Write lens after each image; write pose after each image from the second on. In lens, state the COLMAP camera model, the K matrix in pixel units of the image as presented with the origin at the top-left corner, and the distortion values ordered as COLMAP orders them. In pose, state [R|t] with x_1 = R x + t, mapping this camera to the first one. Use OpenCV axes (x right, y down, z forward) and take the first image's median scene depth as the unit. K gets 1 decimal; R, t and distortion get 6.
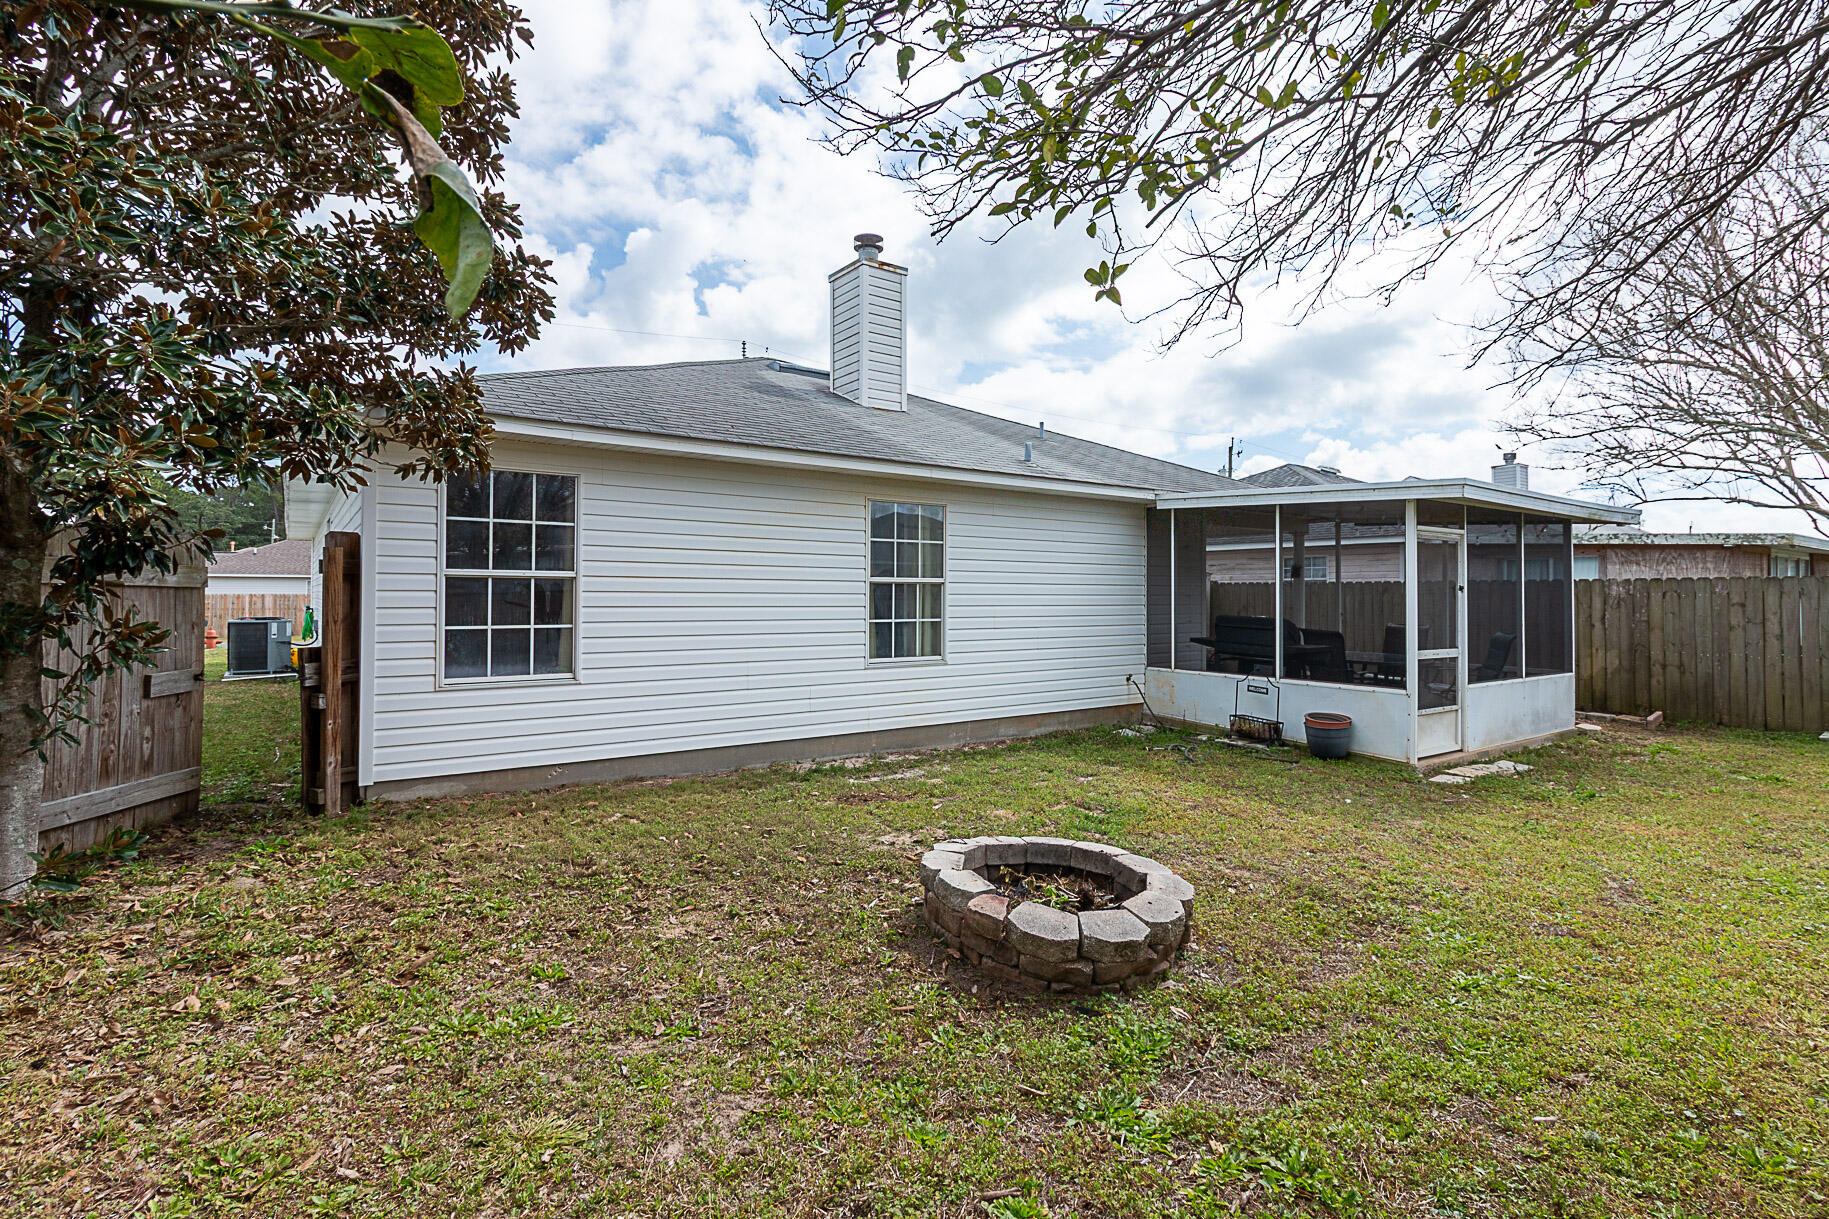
lens RADIAL K [[851.8, 0, 910.6], [0, 851.8, 585.8], [0, 0, 1]] dist [0.002274, -0.000413]
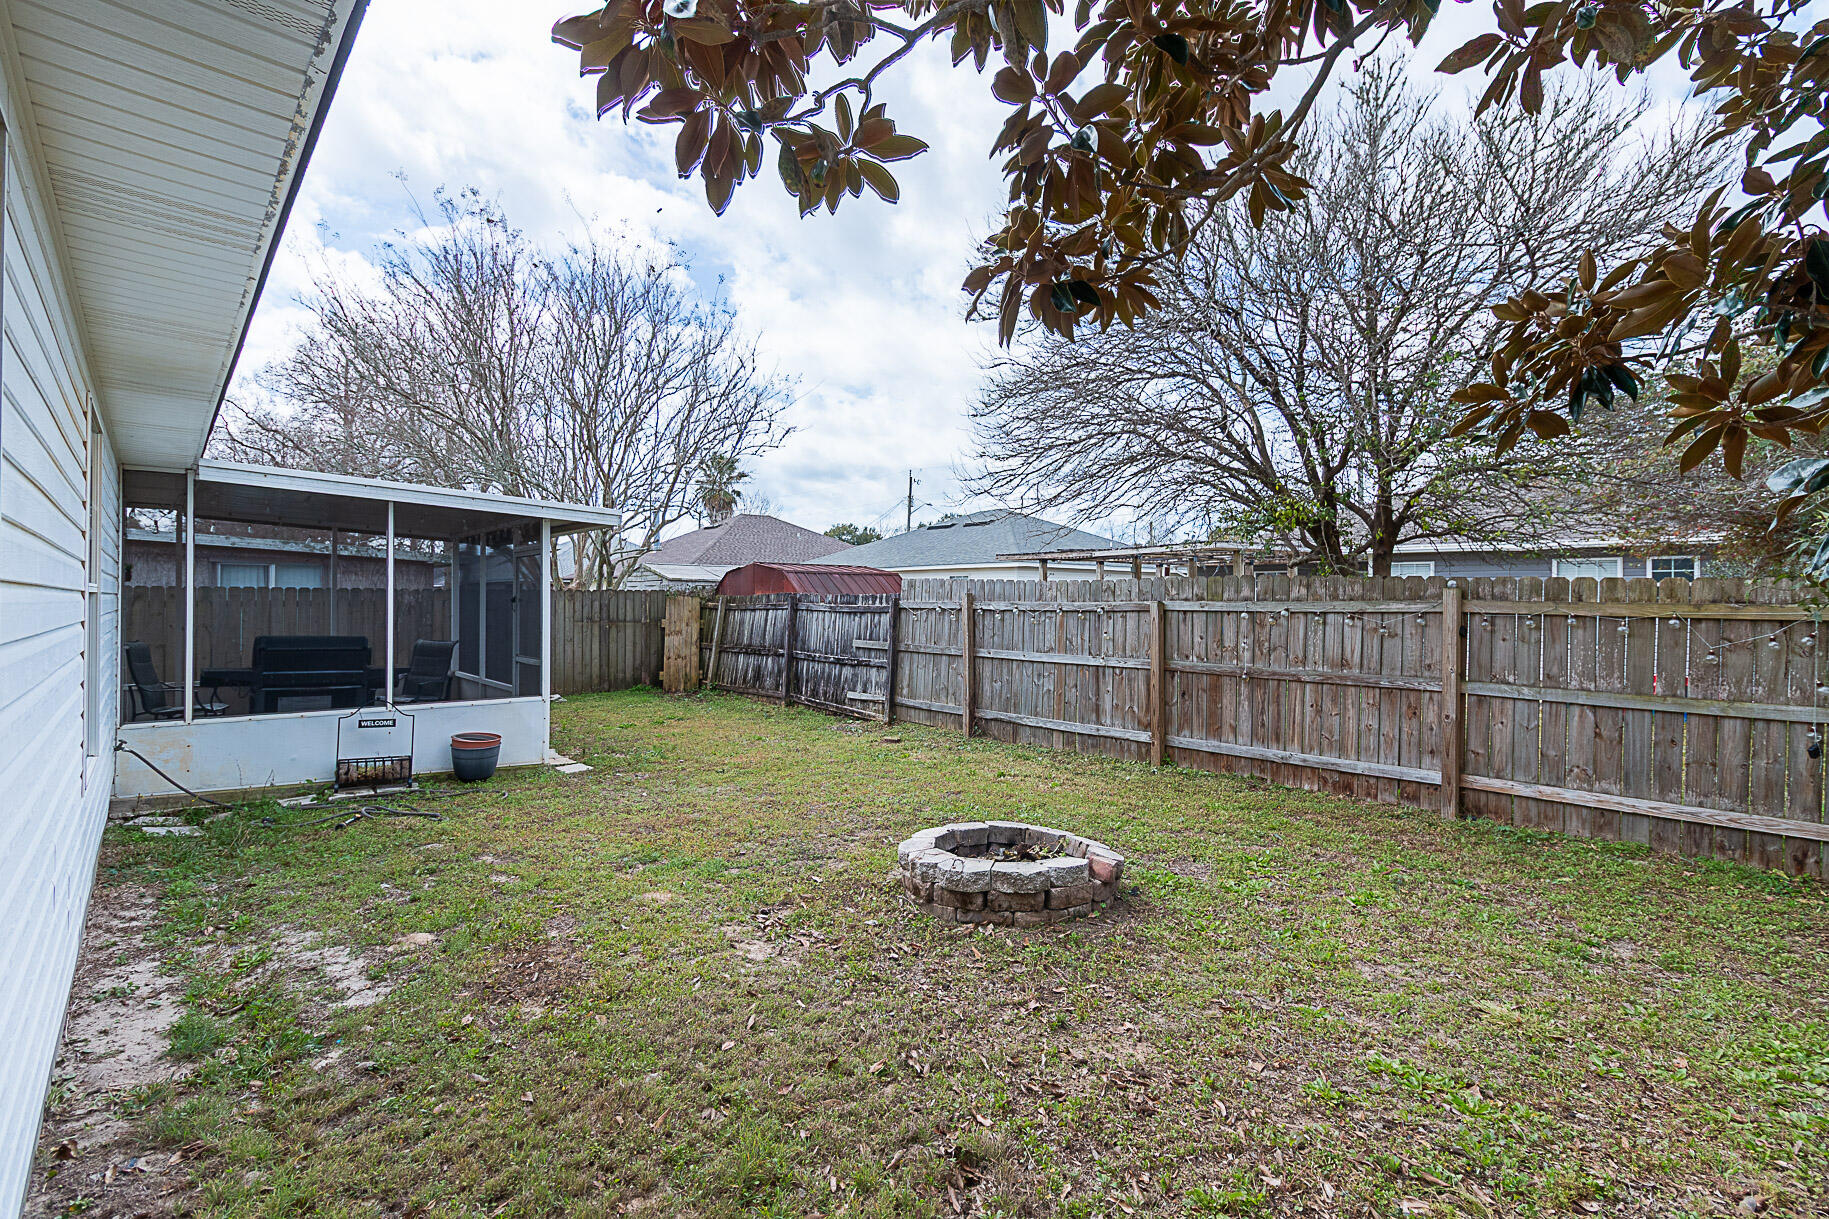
lens RADIAL K [[851.8, 0, 910.6], [0, 851.8, 585.8], [0, 0, 1]] dist [0.002274, -0.000413]
pose [[-0.111845, 0.012278, 0.993650, -0.398811], [-0.014439, 0.999798, -0.013979, -0.006086], [-0.993621, -0.015910, -0.111646, 0.493291]]
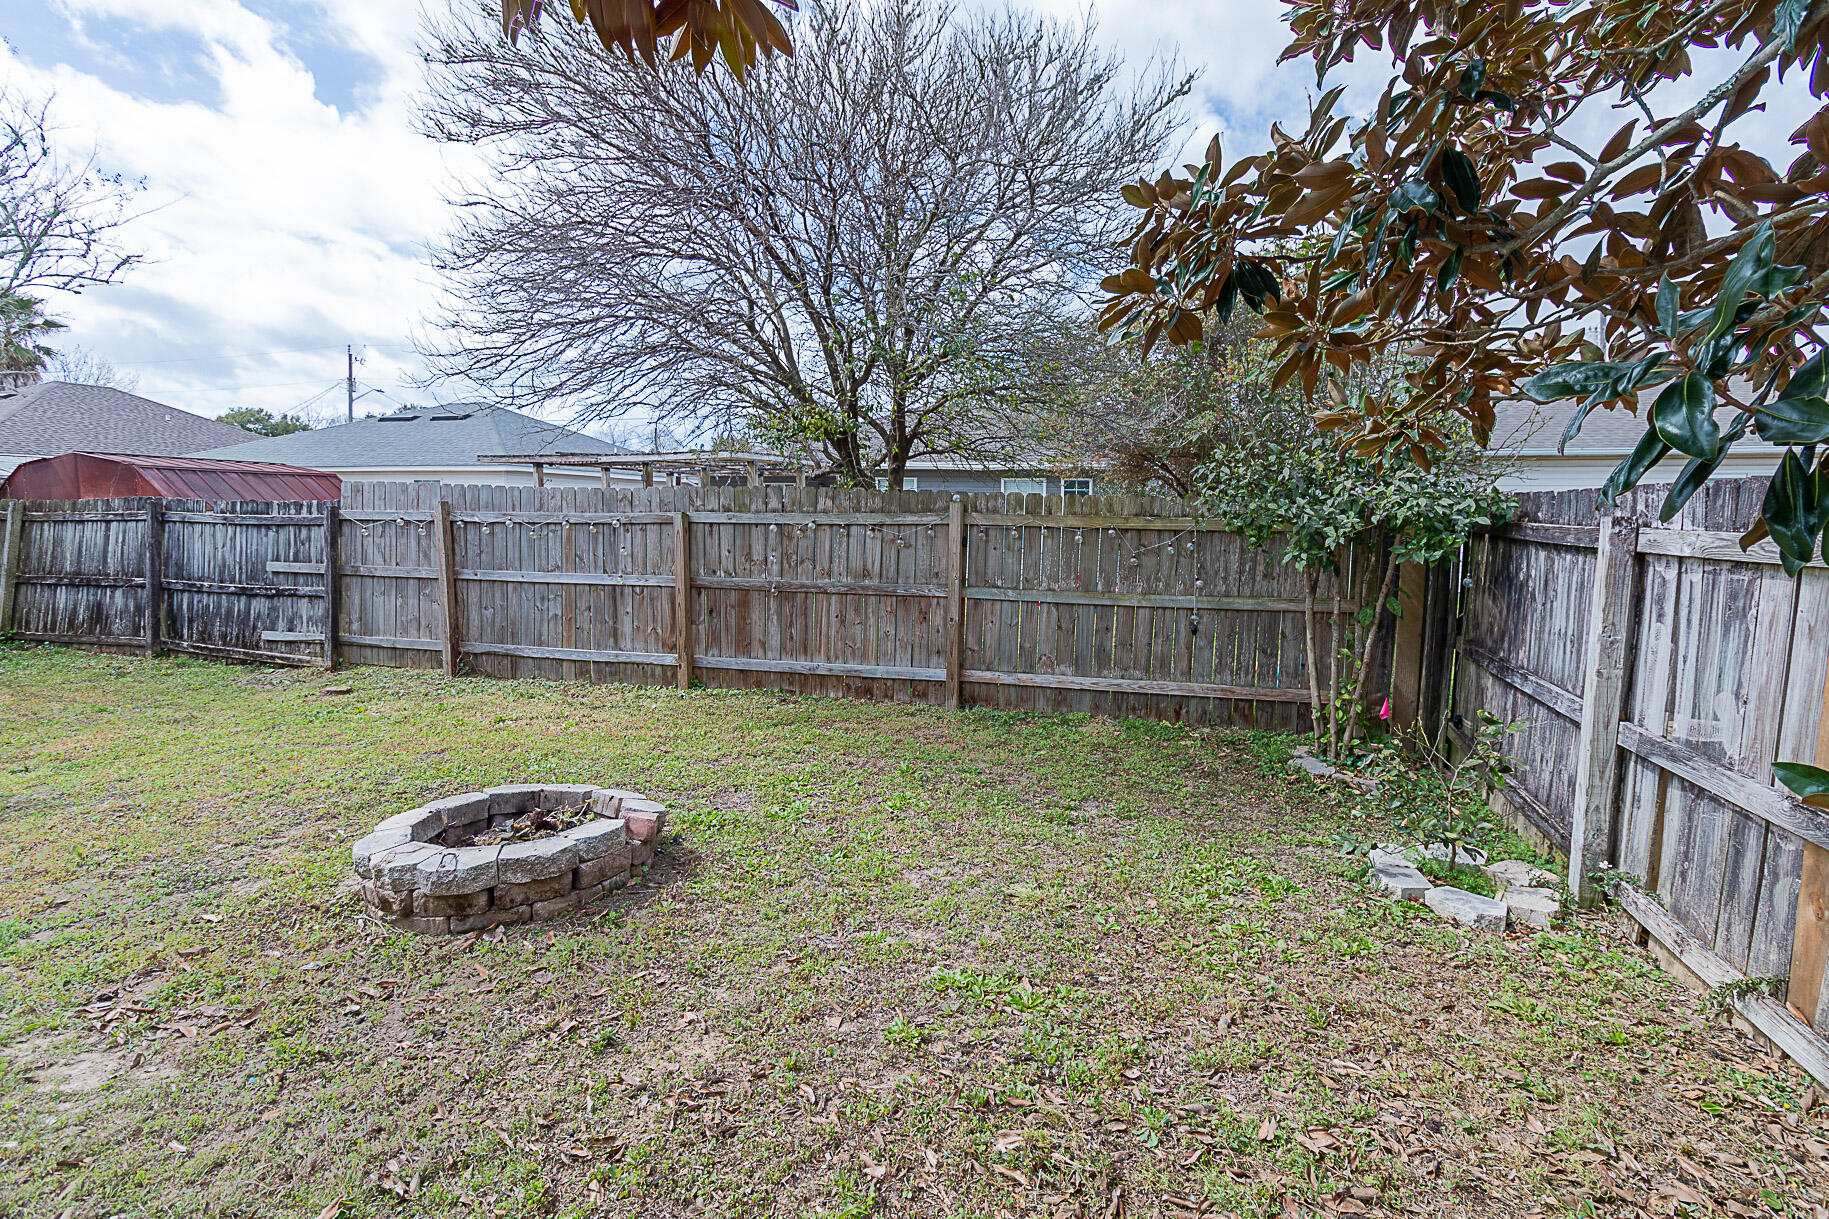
lens RADIAL K [[842.0, 0, 927.9], [0, 842.0, 594.6], [0, 0, 1]] dist [0.004141, 0.000118]
pose [[-0.645753, -0.082878, 0.759035, -0.327376], [-0.019117, 0.995535, 0.092438, -0.006872], [-0.763307, 0.045181, -0.644454, 0.482645]]
